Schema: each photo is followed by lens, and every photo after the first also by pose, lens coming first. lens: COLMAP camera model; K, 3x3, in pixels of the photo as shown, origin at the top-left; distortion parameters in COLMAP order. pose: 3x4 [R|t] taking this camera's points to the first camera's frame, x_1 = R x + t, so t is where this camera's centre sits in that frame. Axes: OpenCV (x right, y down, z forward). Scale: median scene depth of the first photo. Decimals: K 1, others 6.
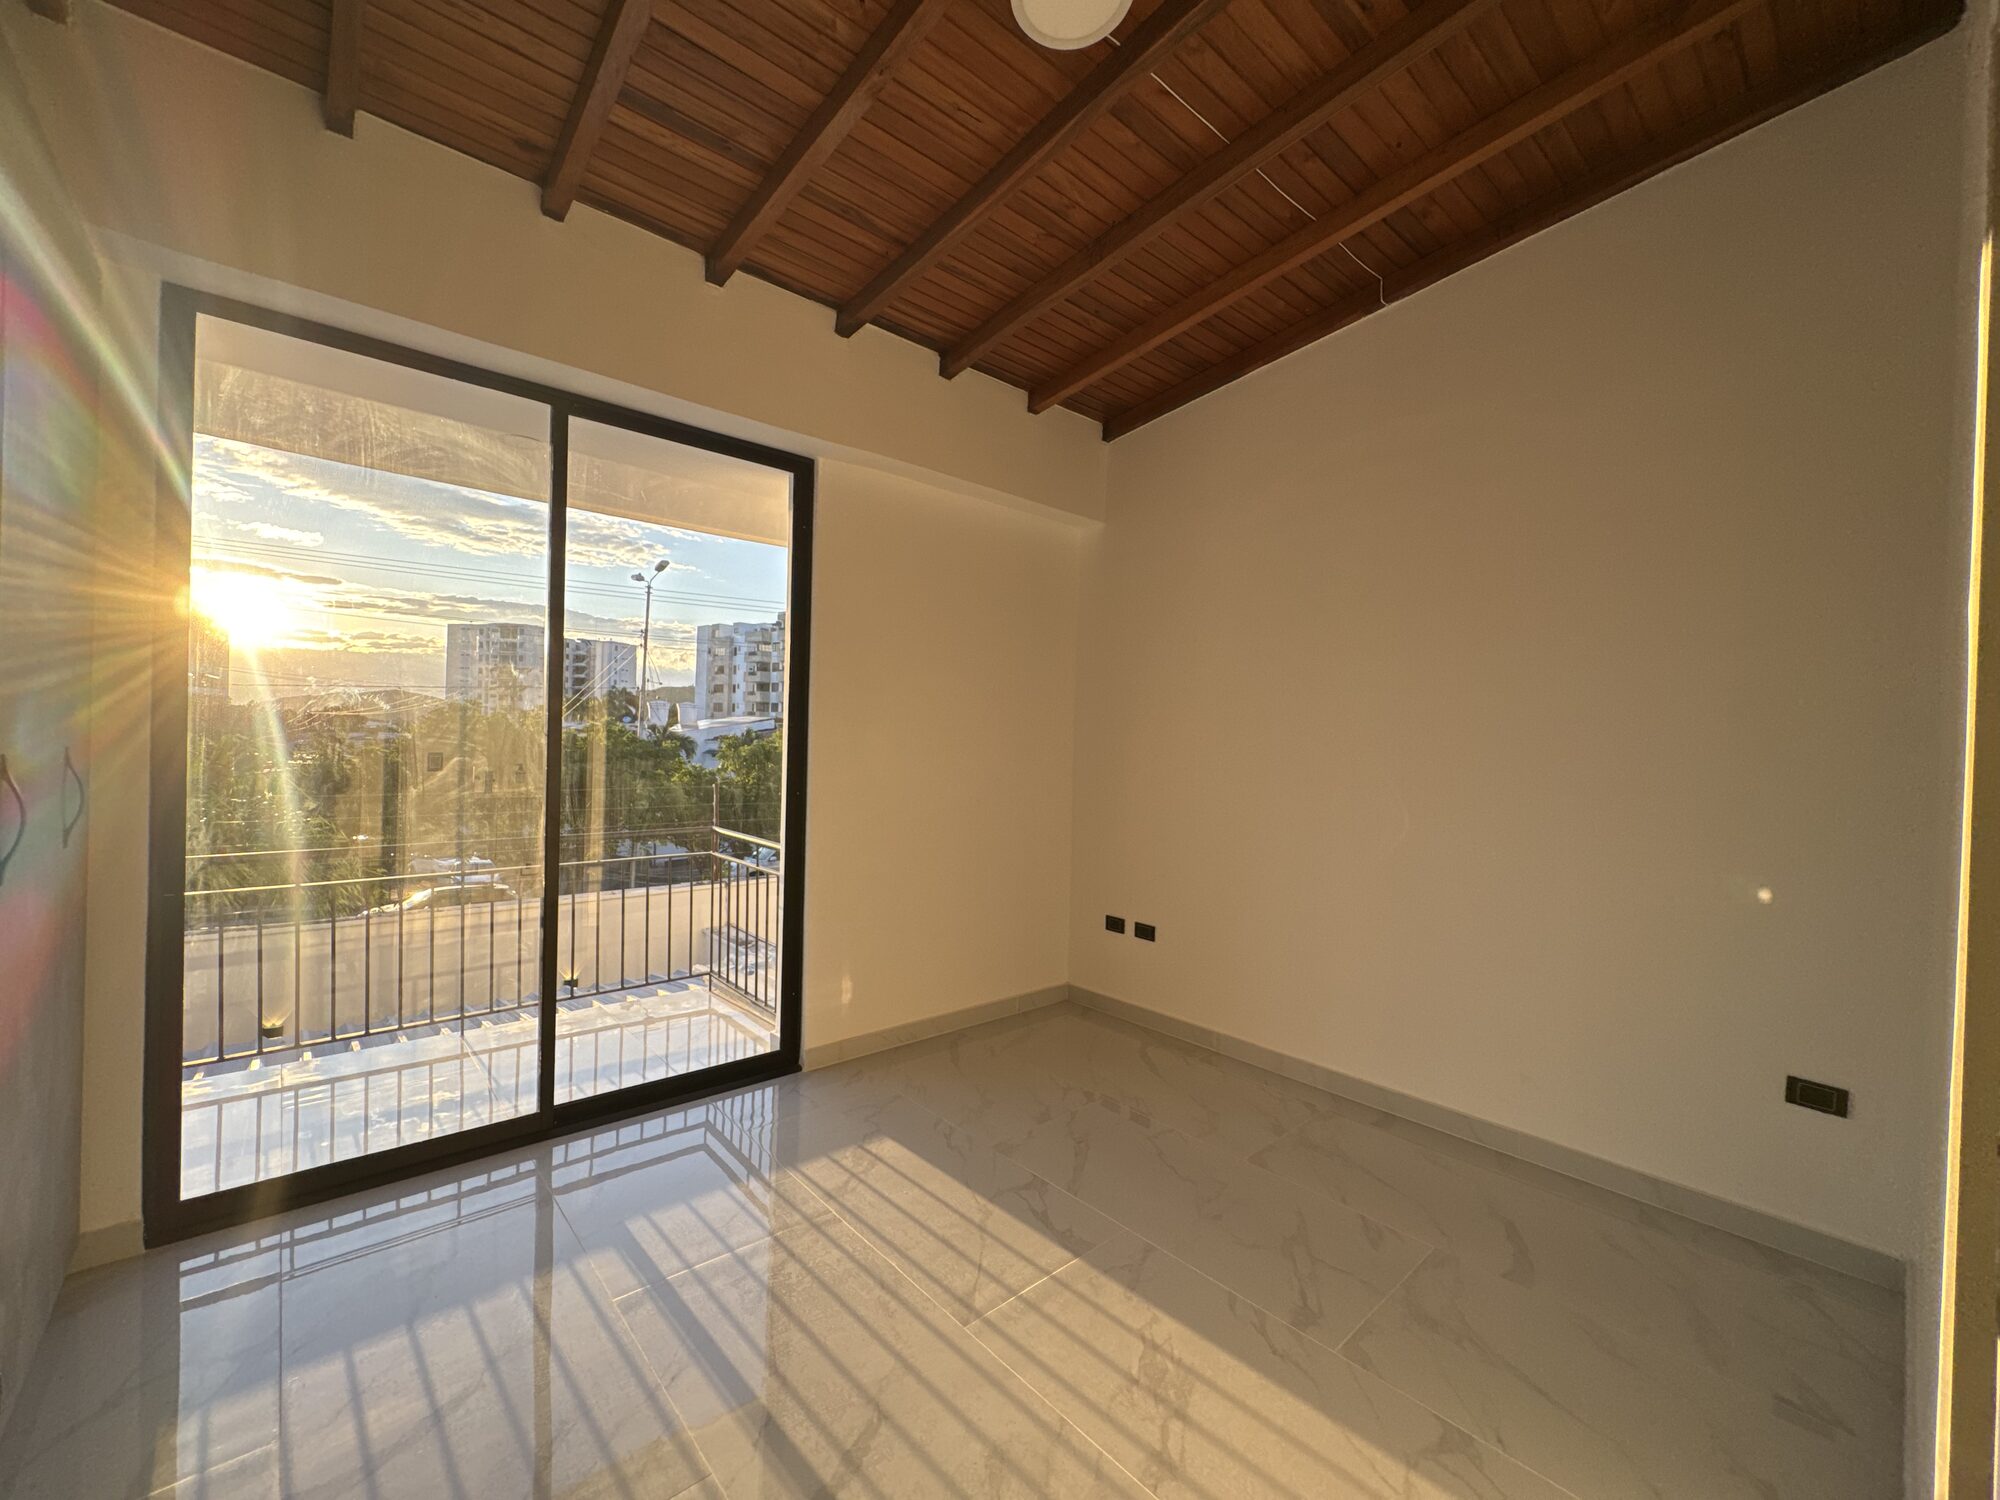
lens RADIAL K [[802.5, 0, 999.0], [0, 802.5, 751.6], [0, 0, 1]] dist [-0.001290, 0.000530]
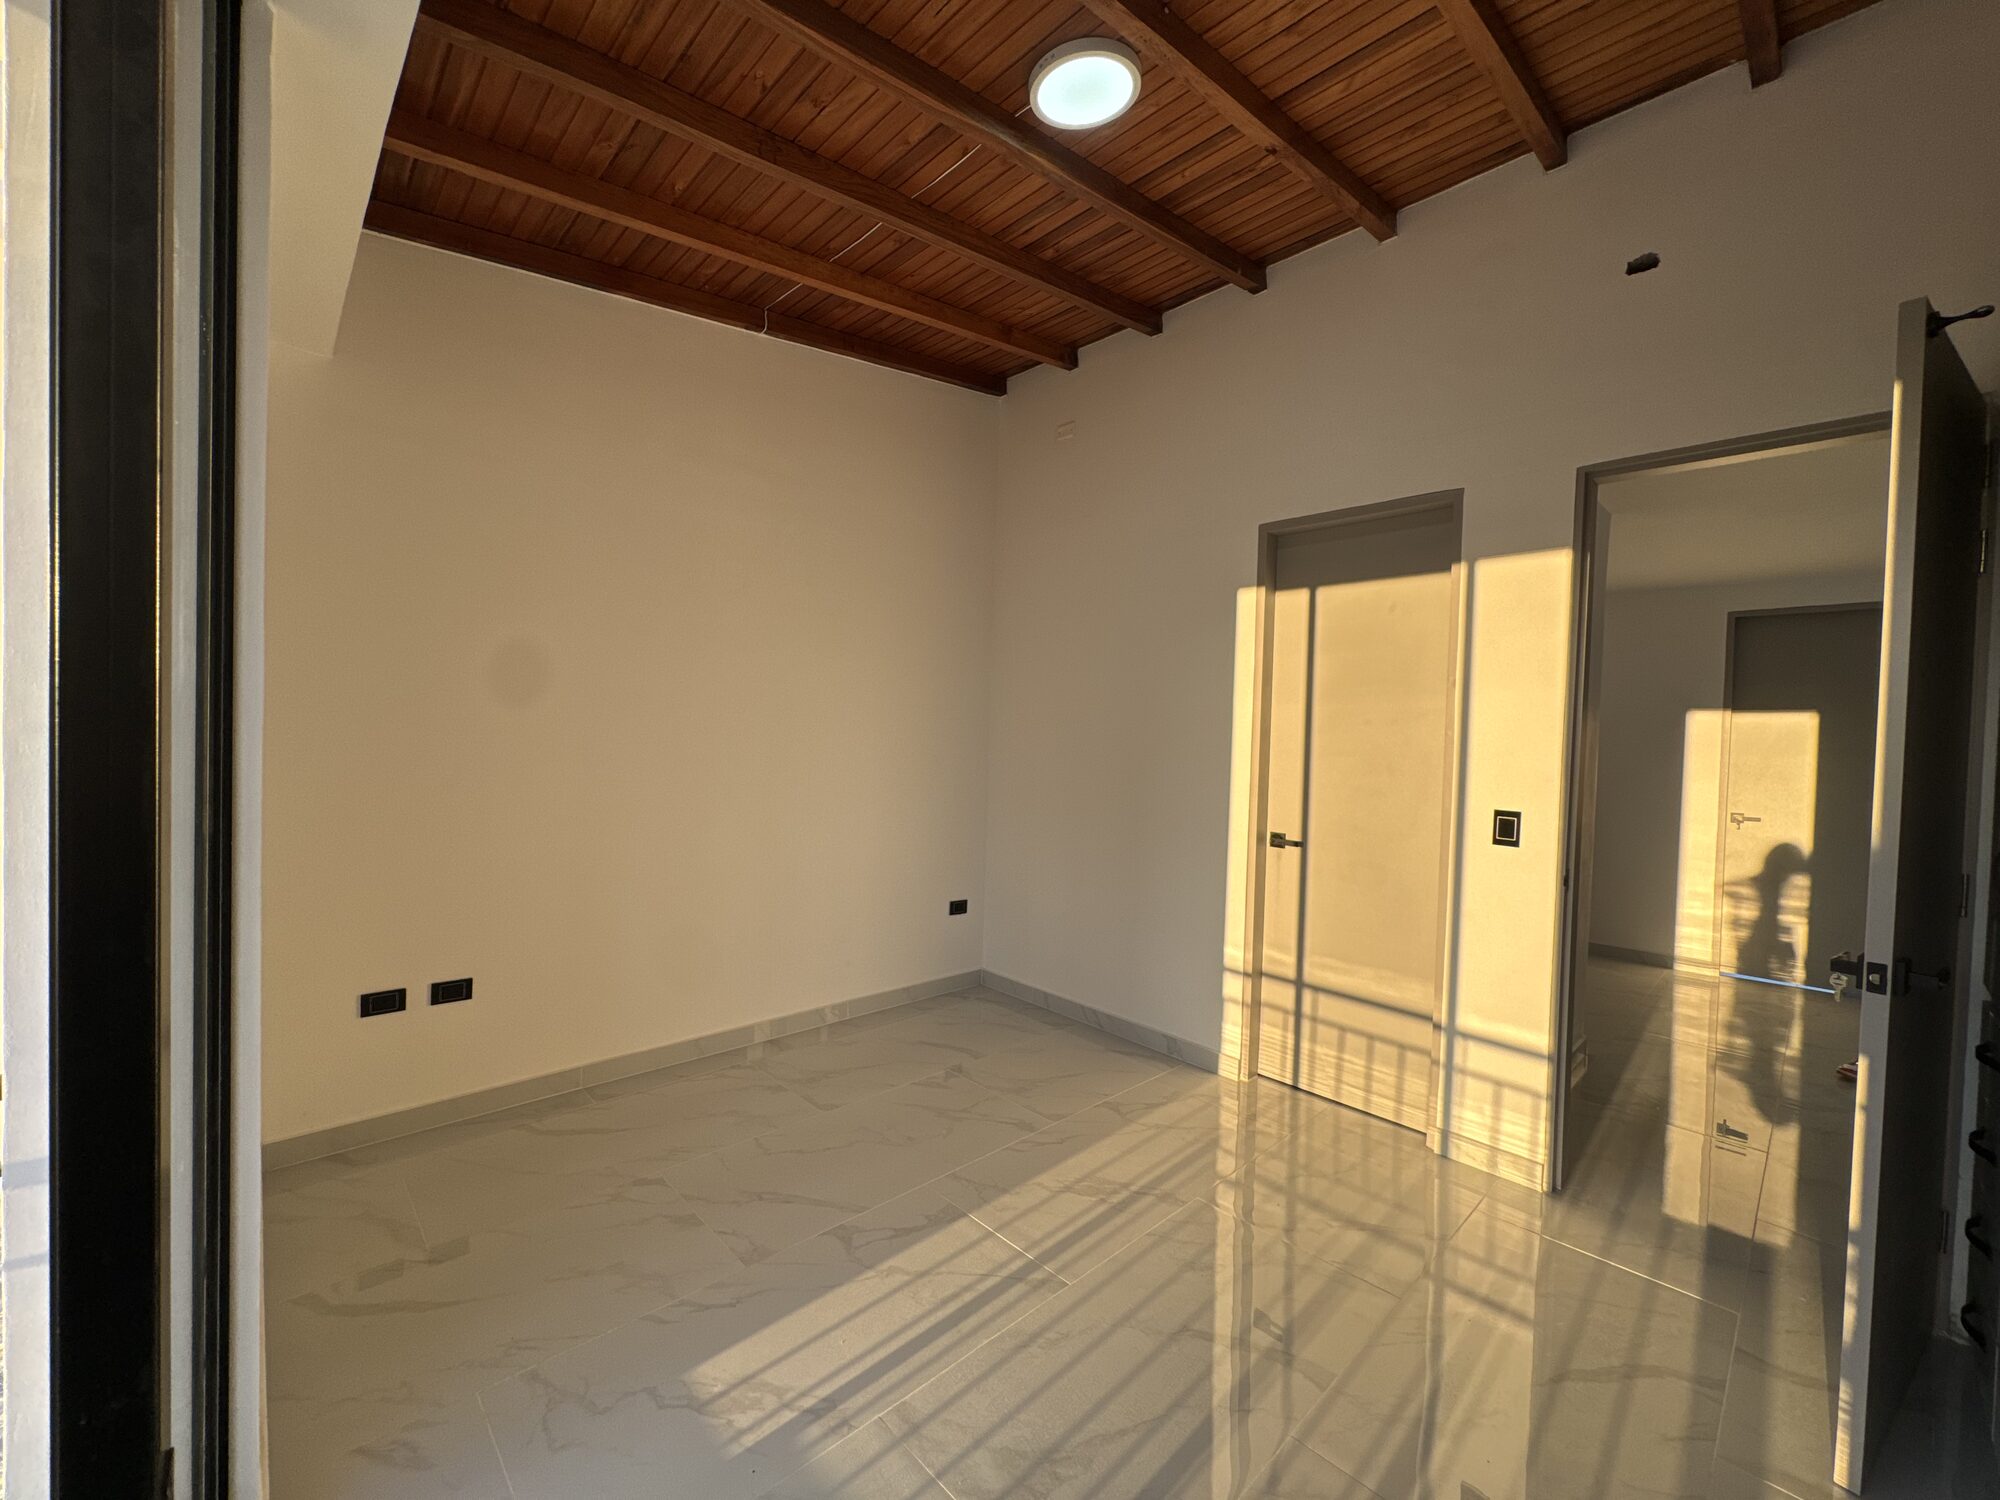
lens RADIAL K [[802.5, 0, 995.4], [0, 802.5, 750.2], [0, 0, 1]] dist [-0.001290, 0.000530]
pose [[-0.029523, -0.050632, 0.998281, -0.775308], [-0.020410, 0.998539, 0.050042, -0.047133], [-0.999356, -0.018898, -0.030513, 0.809528]]
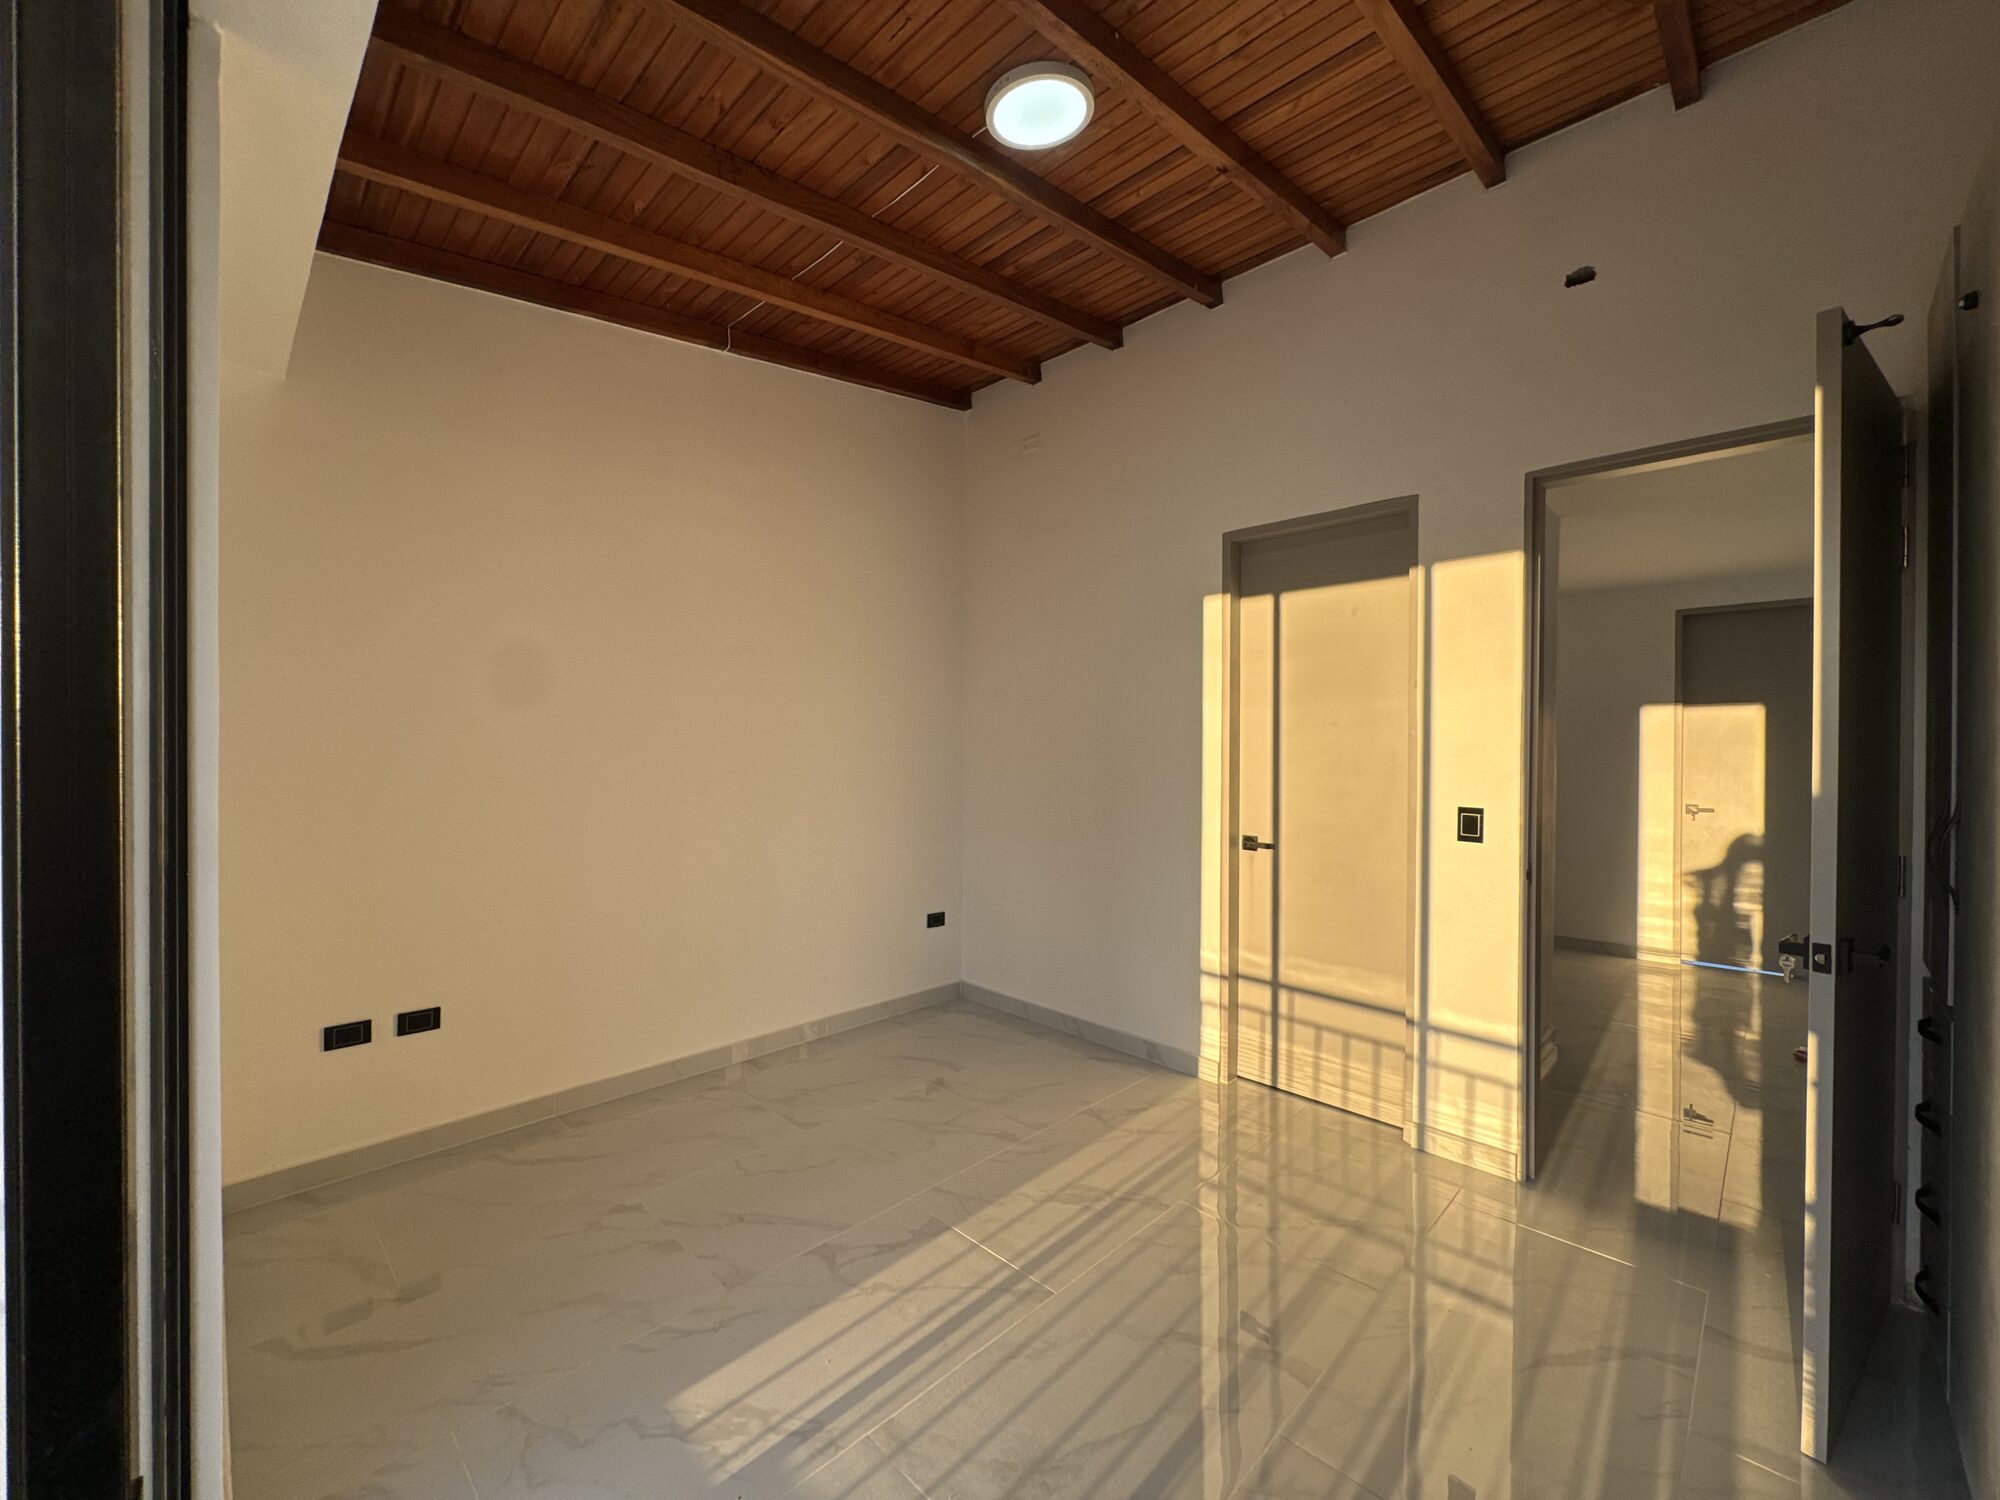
lens RADIAL K [[802.5, 0, 995.2], [0, 802.5, 750.3], [0, 0, 1]] dist [-0.001290, 0.000530]
pose [[-0.061578, -0.035129, 0.997484, -0.780171], [0.003139, 0.999369, 0.035389, -0.045730], [-0.998097, 0.005310, -0.061429, 0.807304]]
